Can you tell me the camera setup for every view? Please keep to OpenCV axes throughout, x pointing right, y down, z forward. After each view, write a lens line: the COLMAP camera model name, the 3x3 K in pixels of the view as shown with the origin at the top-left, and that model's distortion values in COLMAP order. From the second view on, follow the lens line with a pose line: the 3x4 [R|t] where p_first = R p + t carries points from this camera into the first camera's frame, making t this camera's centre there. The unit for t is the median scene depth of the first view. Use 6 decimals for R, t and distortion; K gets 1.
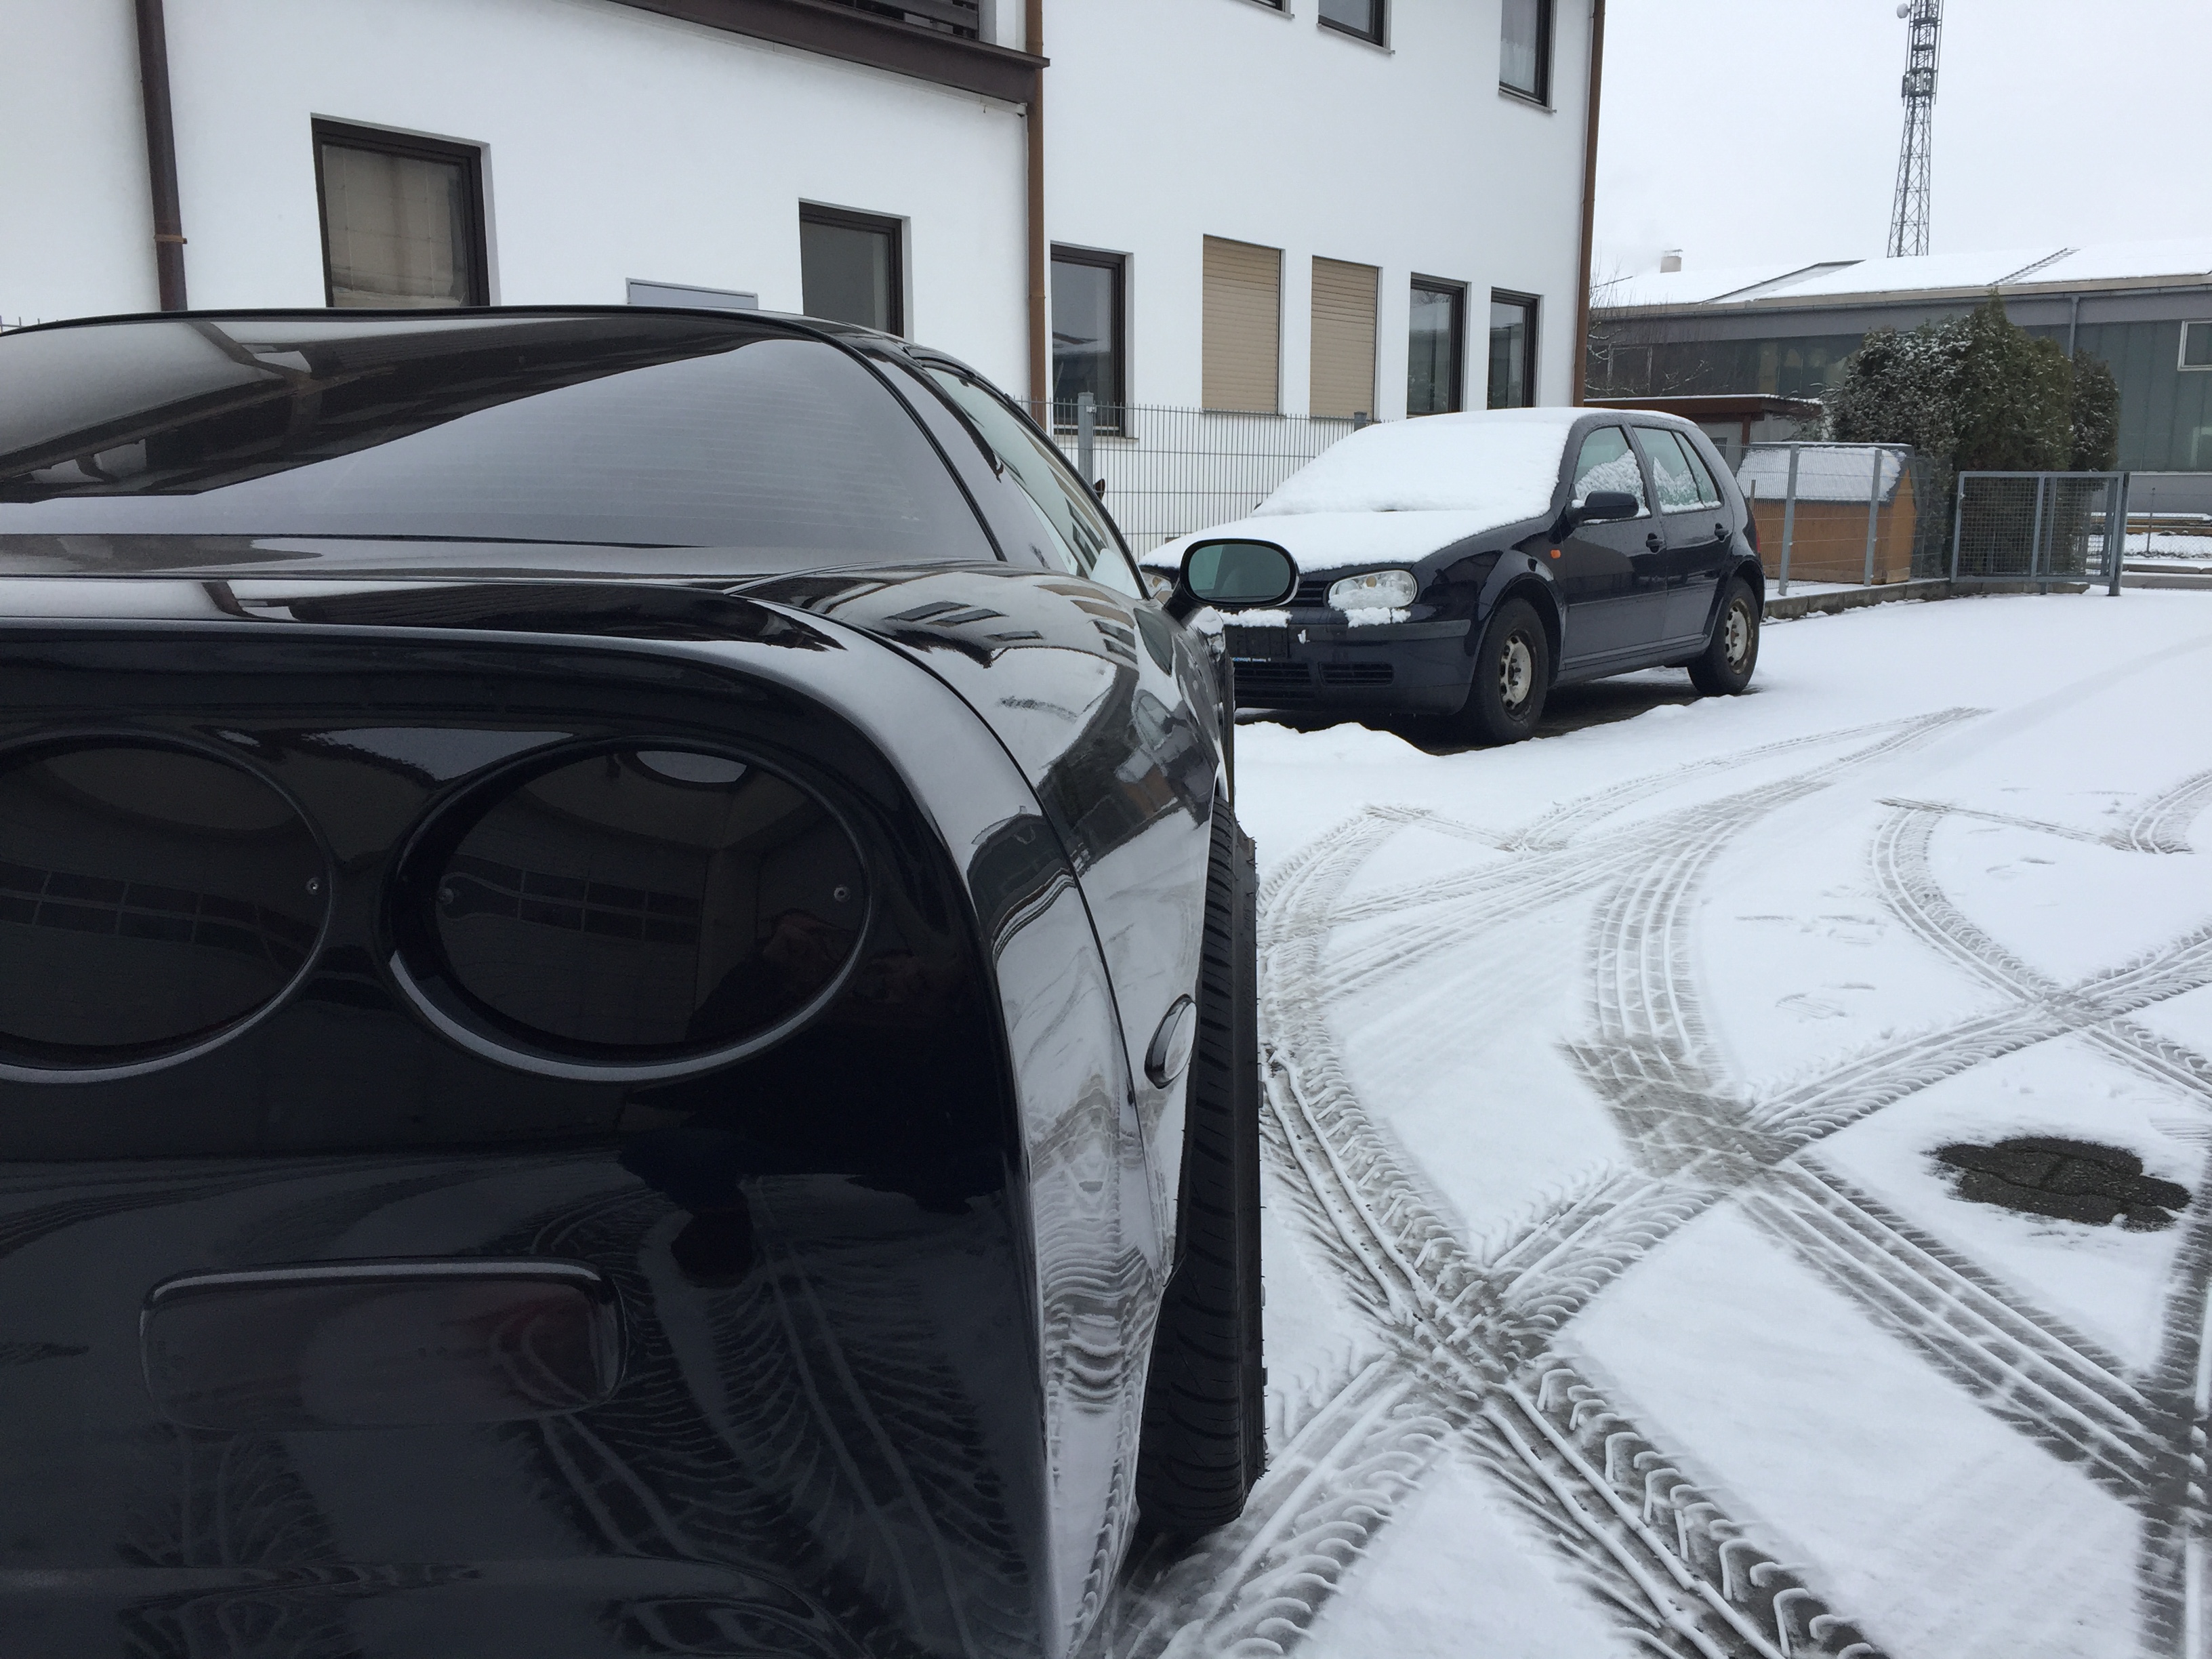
lens RADIAL K [[1853.3, 0, 1095.9], [0, 1853.3, 830.6], [0, 0, 1]] dist [0.068405, -0.084016]
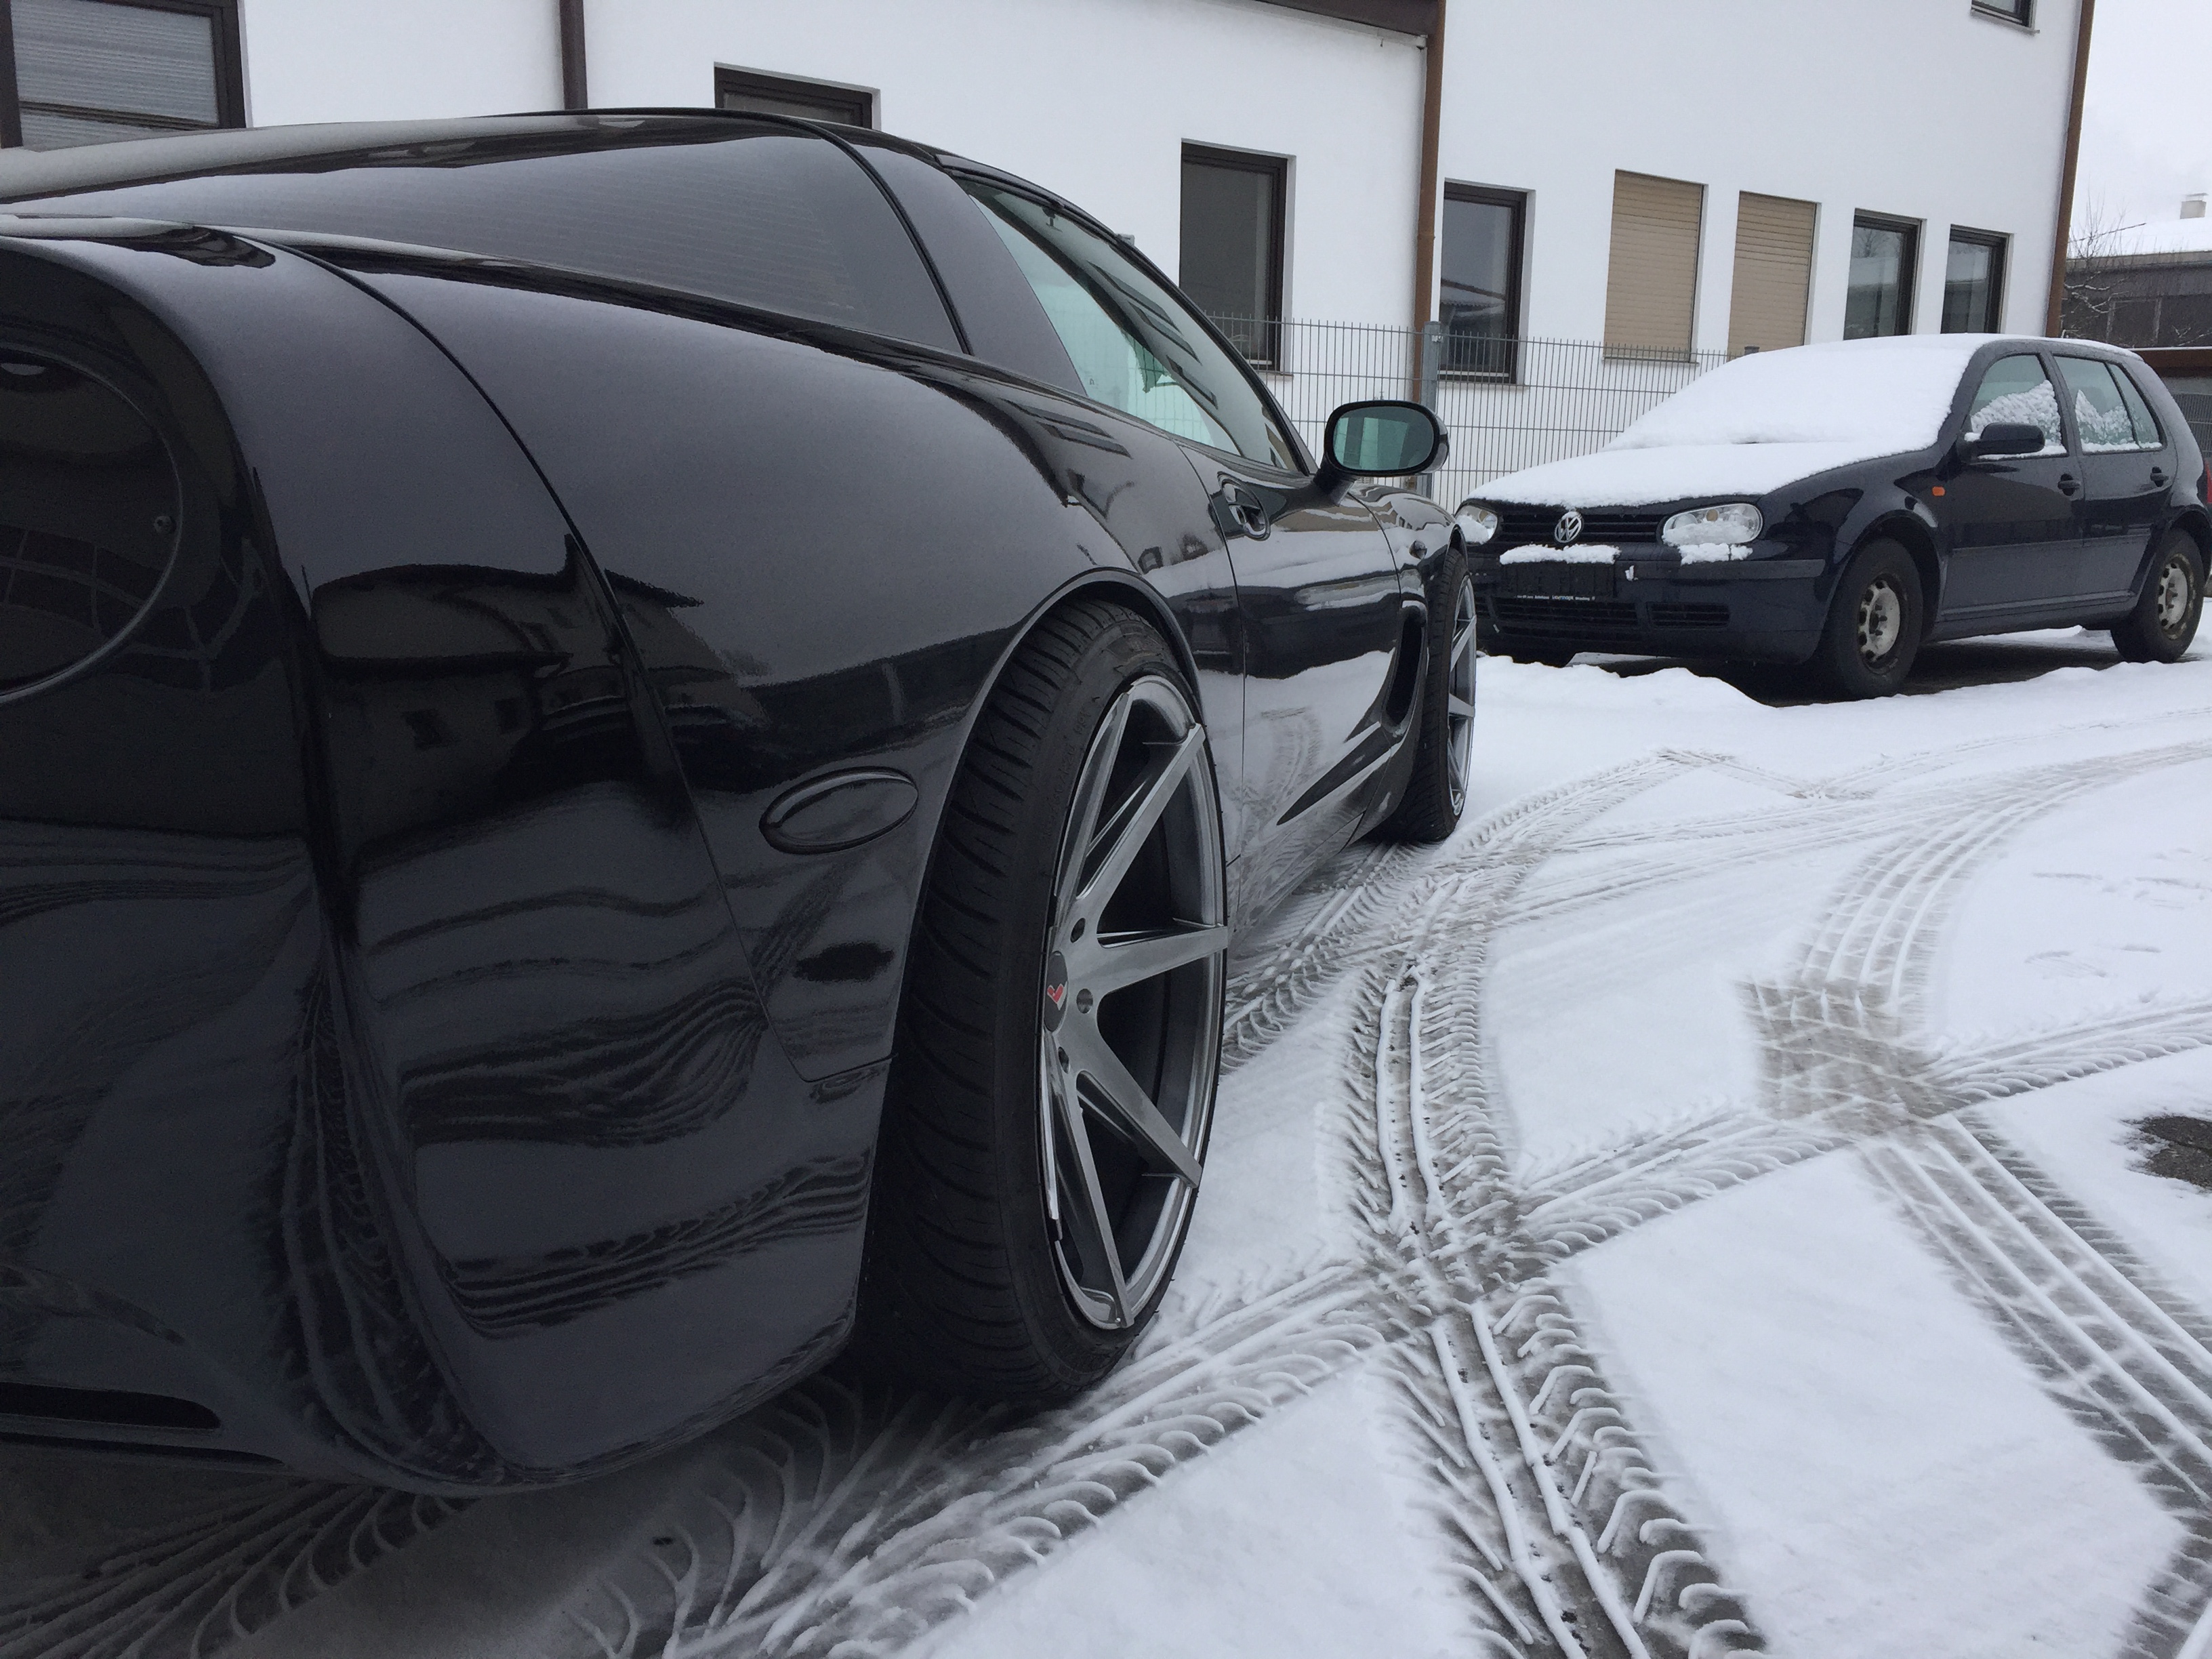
lens RADIAL K [[1853.3, 0, 1107.8], [0, 1853.3, 833.8], [0, 0, 1]] dist [0.068405, -0.084016]
pose [[0.974909, 0.055657, -0.215535, 0.146420], [-0.052017, 0.998392, 0.022525, 0.041017], [0.216442, -0.010748, 0.976236, 0.068260]]
